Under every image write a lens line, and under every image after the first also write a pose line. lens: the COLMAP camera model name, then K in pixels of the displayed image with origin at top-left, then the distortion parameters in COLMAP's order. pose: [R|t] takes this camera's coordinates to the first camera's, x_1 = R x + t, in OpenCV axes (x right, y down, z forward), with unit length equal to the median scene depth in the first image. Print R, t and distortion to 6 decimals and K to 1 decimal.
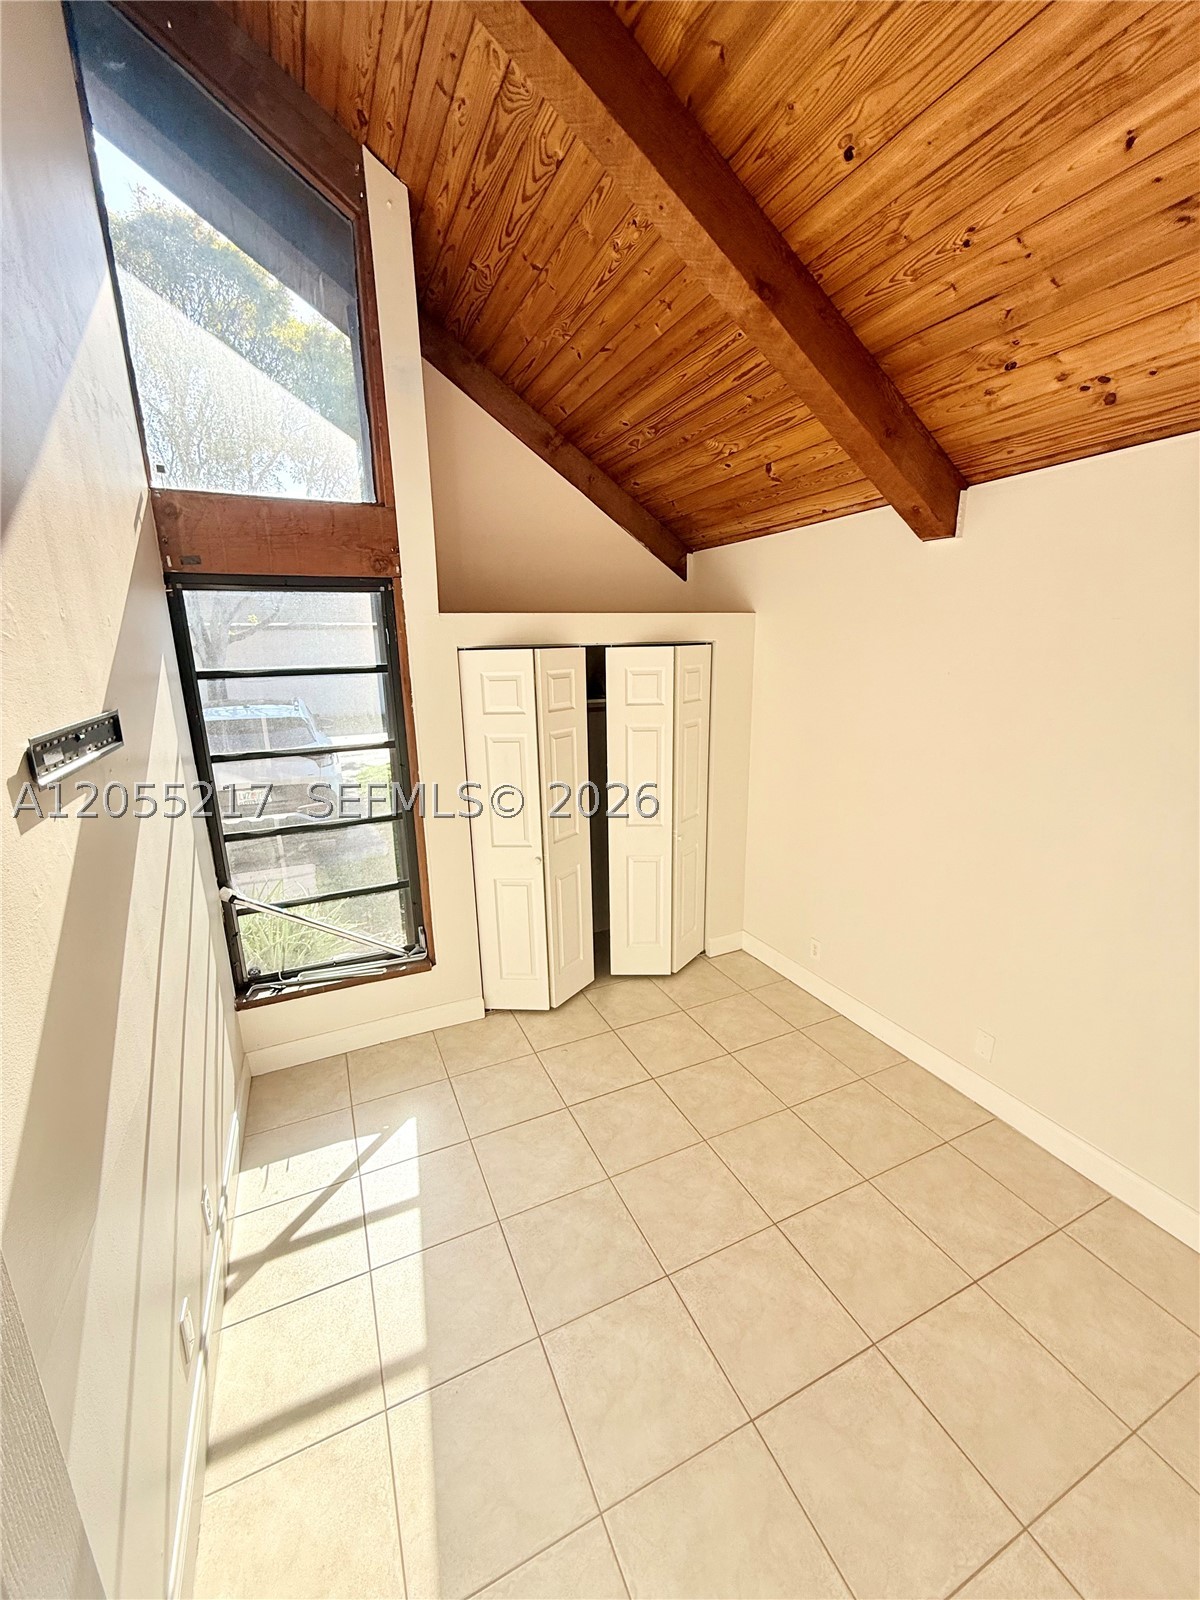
lens RADIAL K [[642.8, 0, 604.9], [0, 642.8, 795.4], [0, 0, 1]] dist [-0.001426, -0.000061]
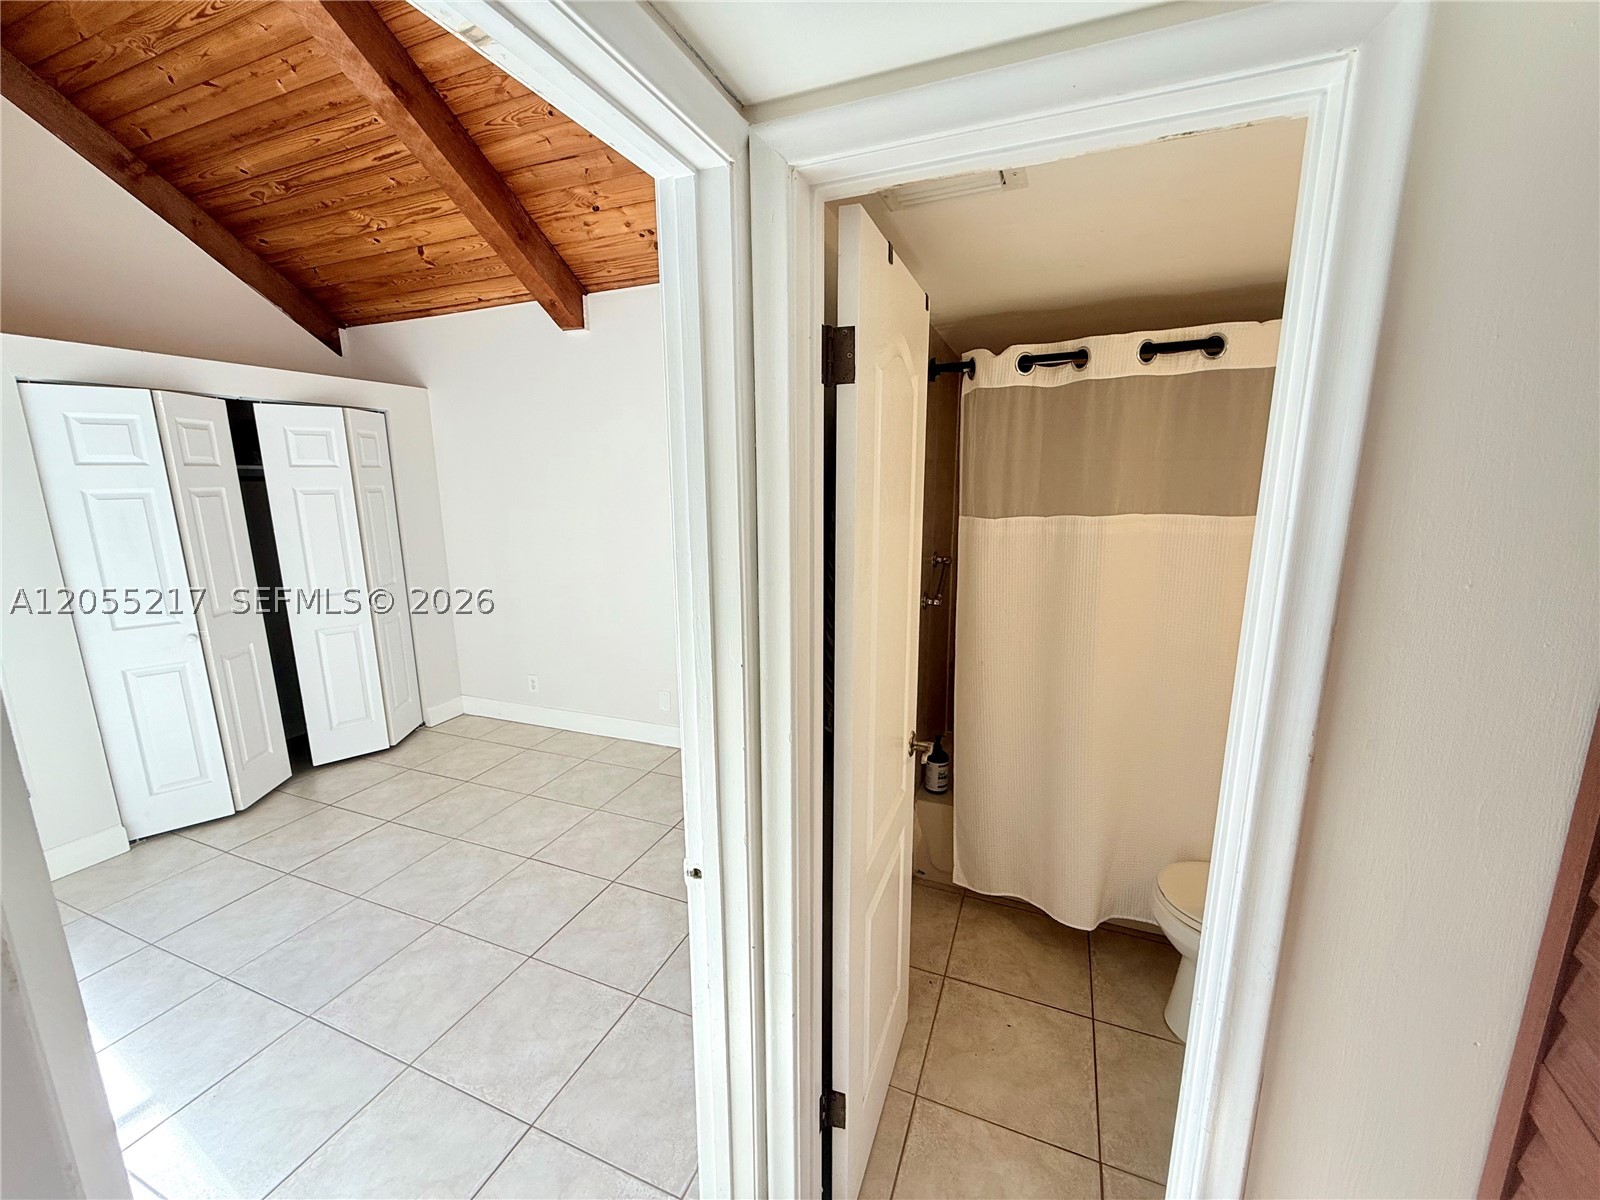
lens RADIAL K [[631.8, 0, 800.0], [0, 631.8, 600.0], [0, 0, 1]] dist [-0.000164, 0.000190]
pose [[0.731395, -0.122767, 0.670812, -0.091432], [0.155494, 0.987773, 0.011238, 0.220282], [-0.663990, 0.096088, 0.741542, -0.243070]]
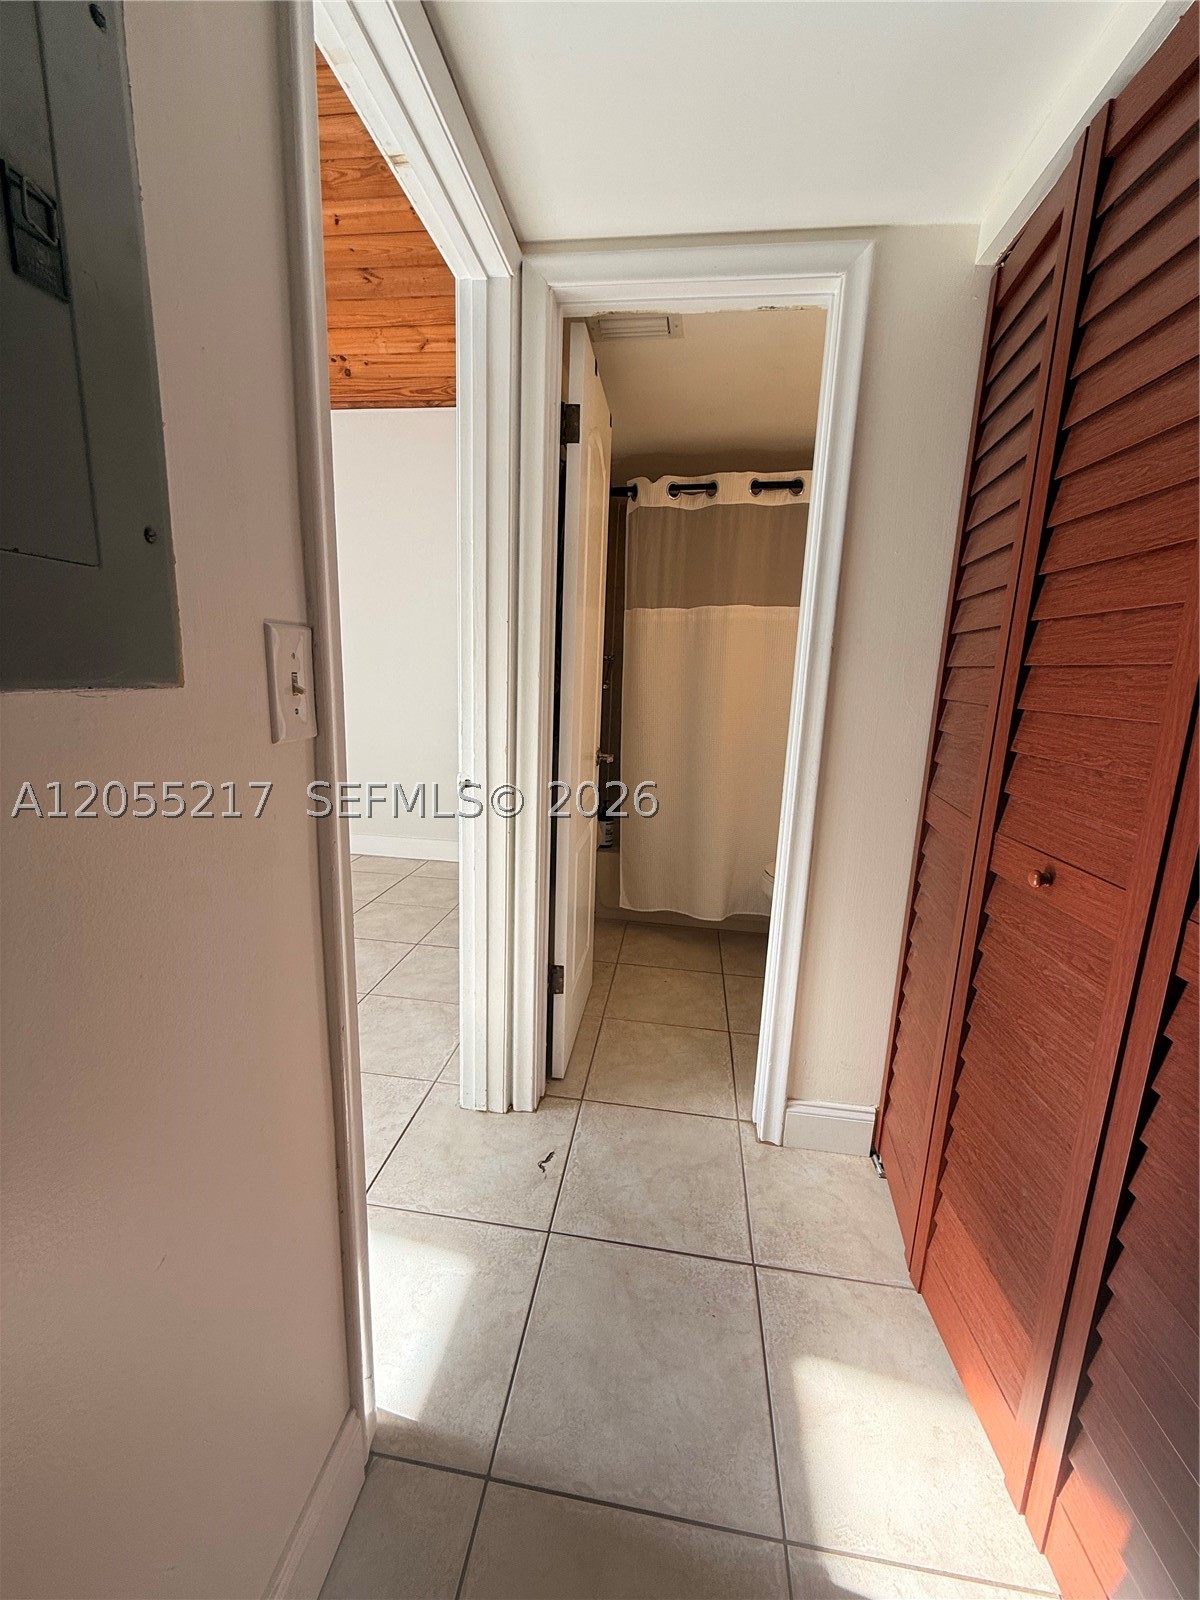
lens RADIAL K [[631.8, 0, 601.5], [0, 631.8, 799.6], [0, 0, 1]] dist [-0.000164, 0.000190]
pose [[0.536936, -0.131841, 0.833257, -0.316361], [0.154547, 0.986370, 0.056479, 0.397866], [-0.829346, 0.098452, 0.549993, -0.300109]]
